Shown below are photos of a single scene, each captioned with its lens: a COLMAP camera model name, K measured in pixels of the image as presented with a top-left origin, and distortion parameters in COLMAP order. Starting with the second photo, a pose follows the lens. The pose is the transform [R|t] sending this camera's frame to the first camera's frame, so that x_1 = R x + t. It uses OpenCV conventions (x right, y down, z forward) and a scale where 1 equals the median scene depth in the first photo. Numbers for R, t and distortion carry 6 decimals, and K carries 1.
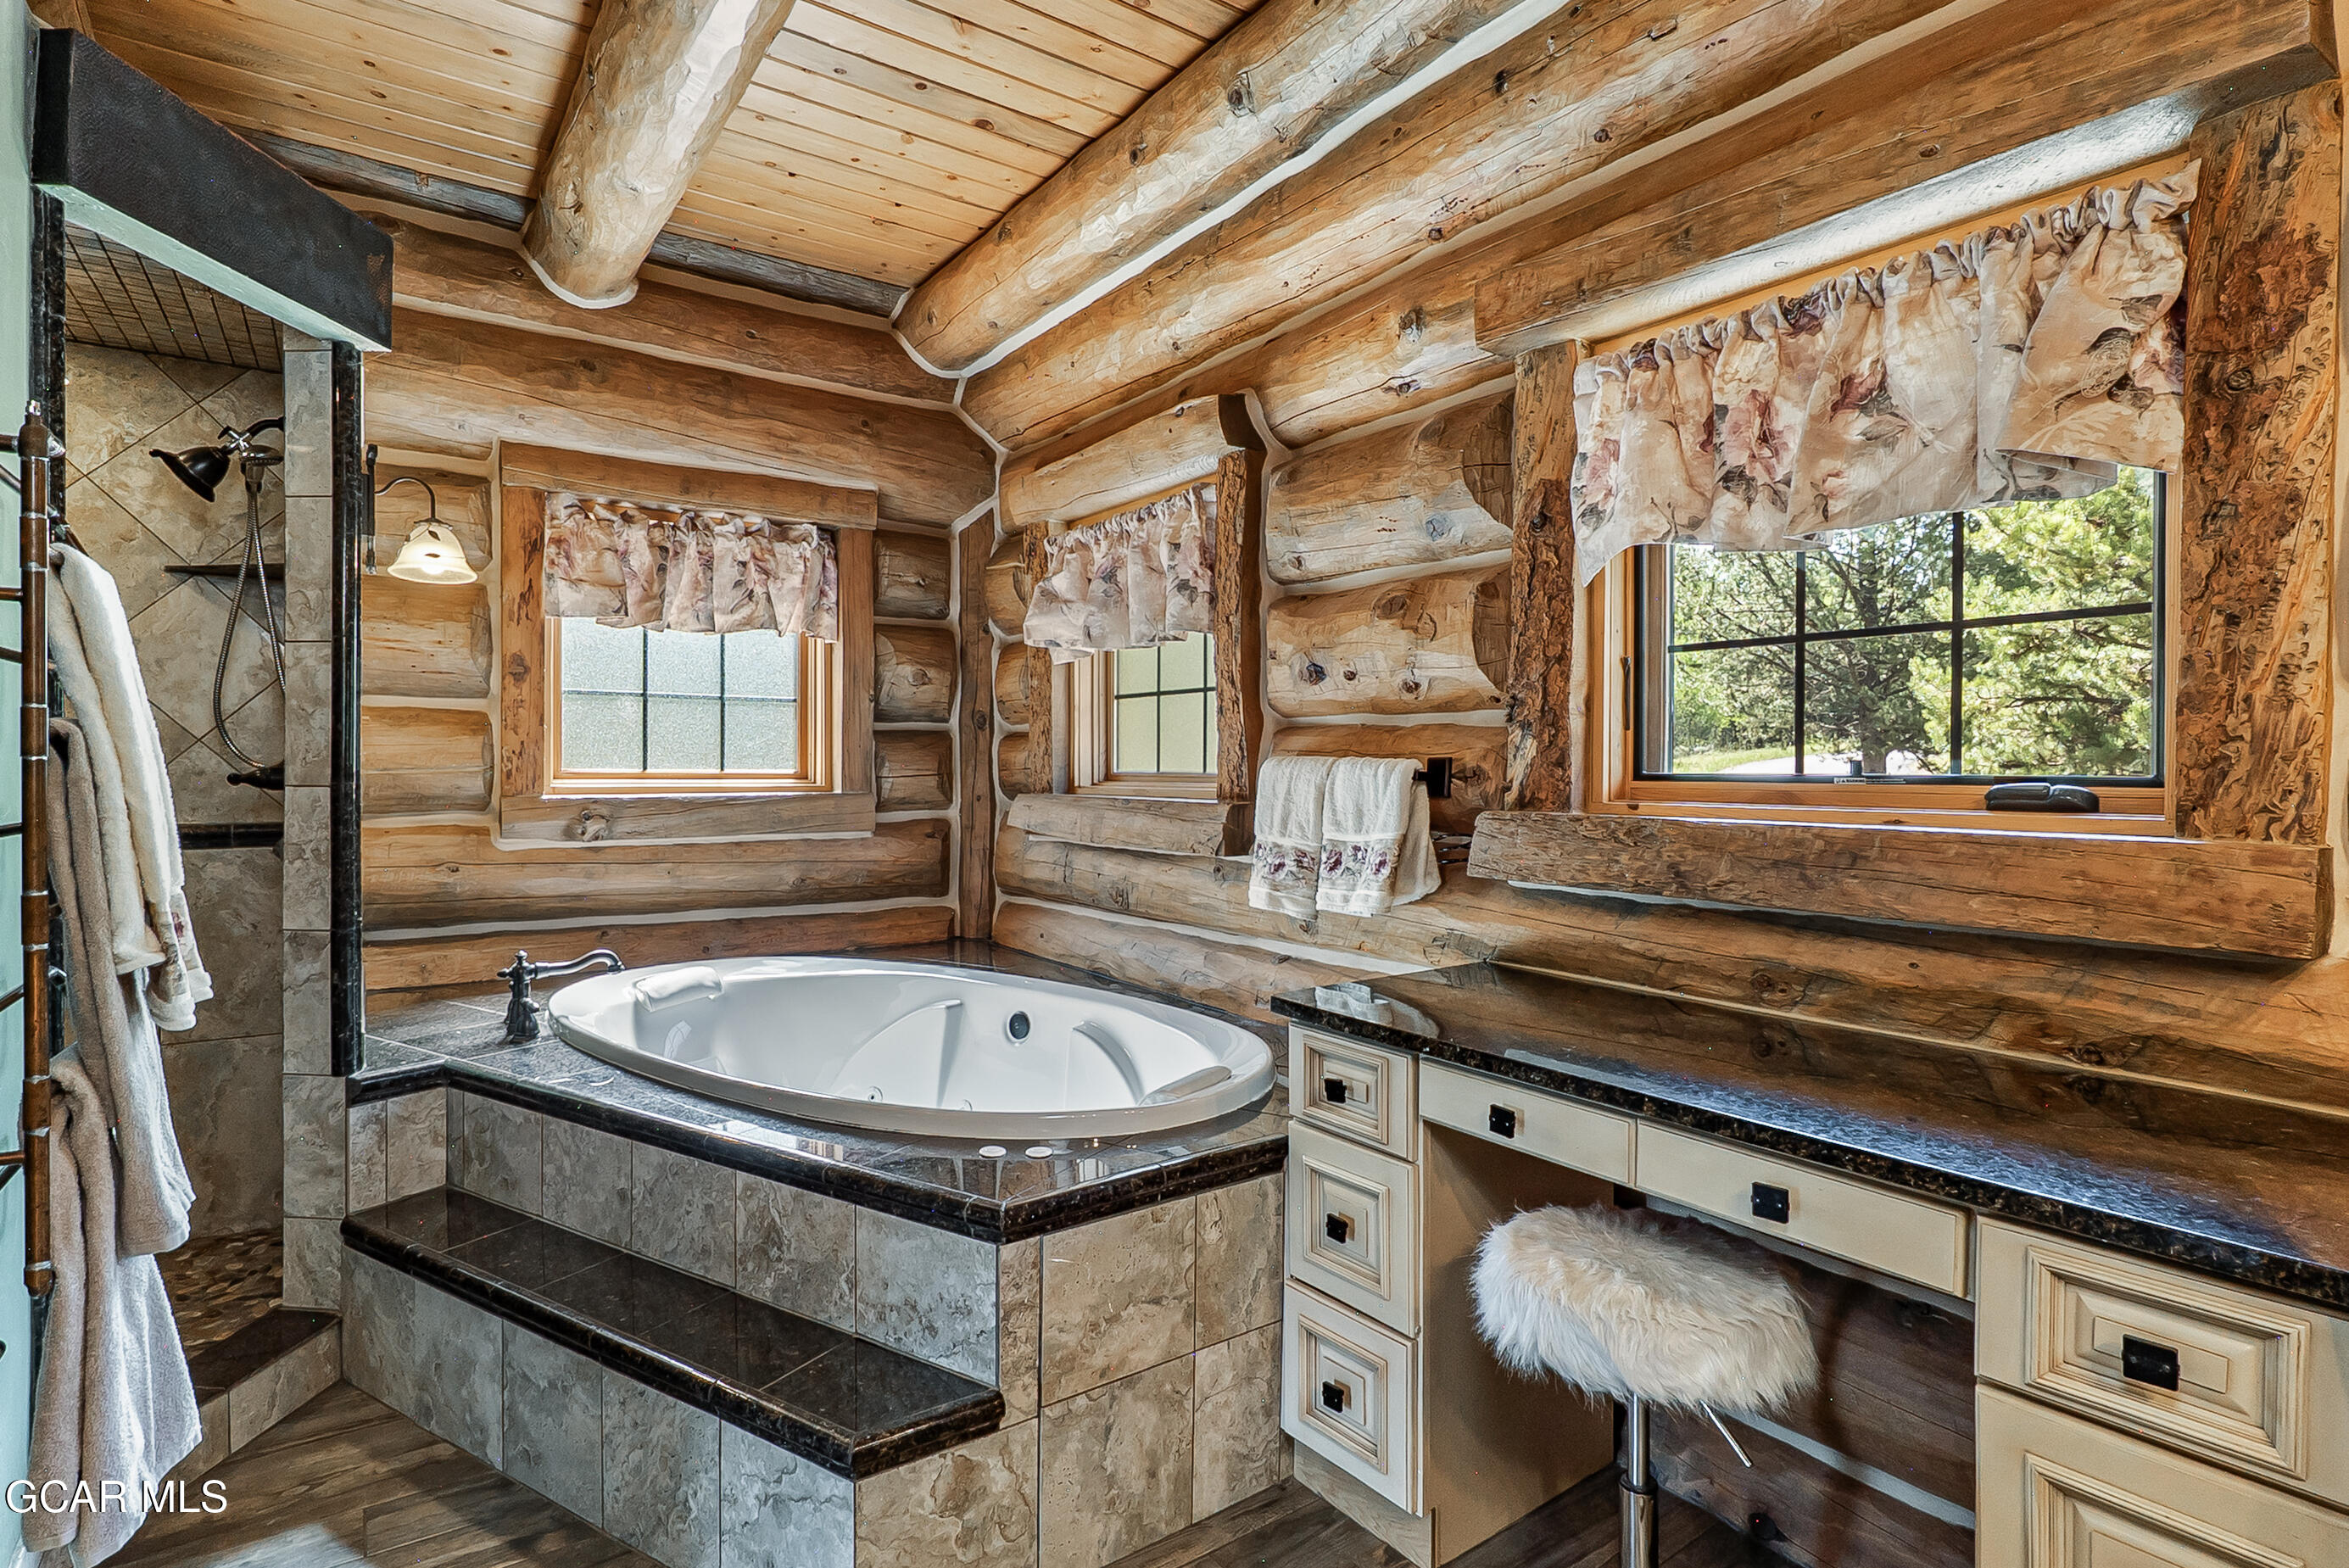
lens RADIAL K [[1187.6, 0, 1167.8], [0, 1187.6, 778.0], [0, 0, 1]] dist [0.000675, 0.001075]
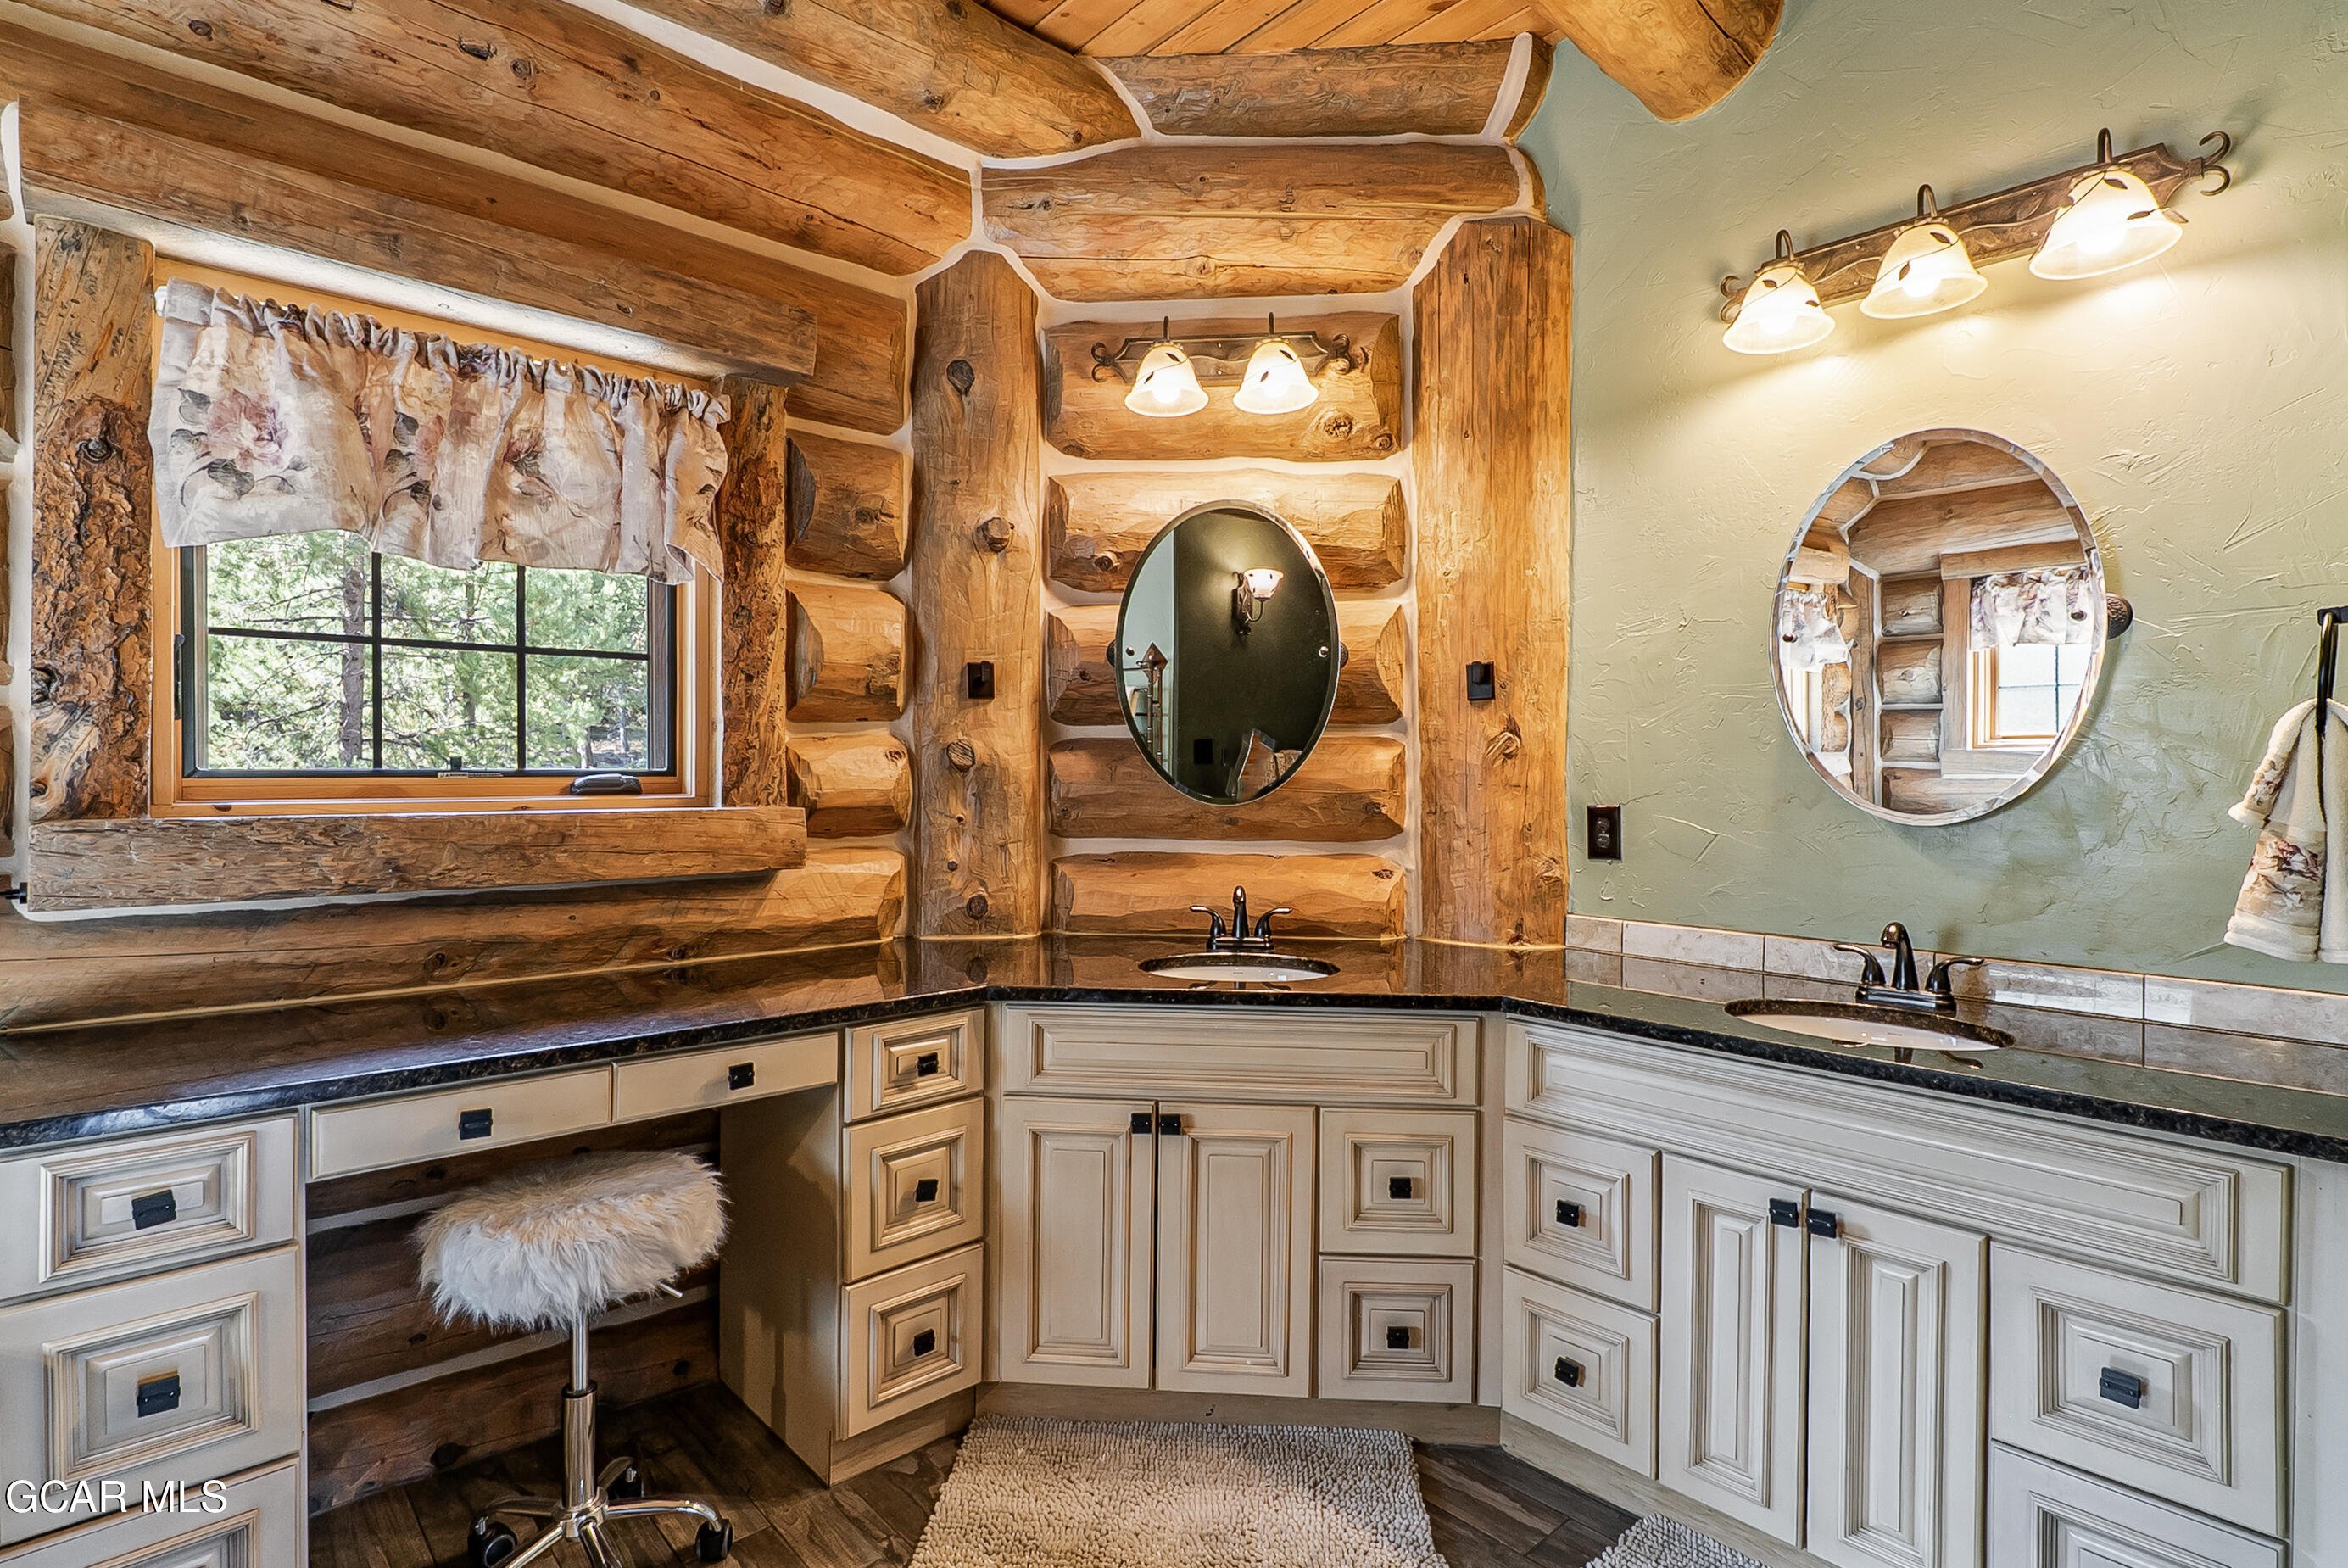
lens RADIAL K [[1187.1, 0, 1168.0], [0, 1187.1, 772.3], [0, 0, 1]] dist [0.000675, 0.001075]
pose [[-0.135533, -0.010933, 0.990712, -0.727997], [0.004092, 0.999924, 0.011595, -0.011970], [-0.990764, 0.005626, -0.135478, 0.529139]]
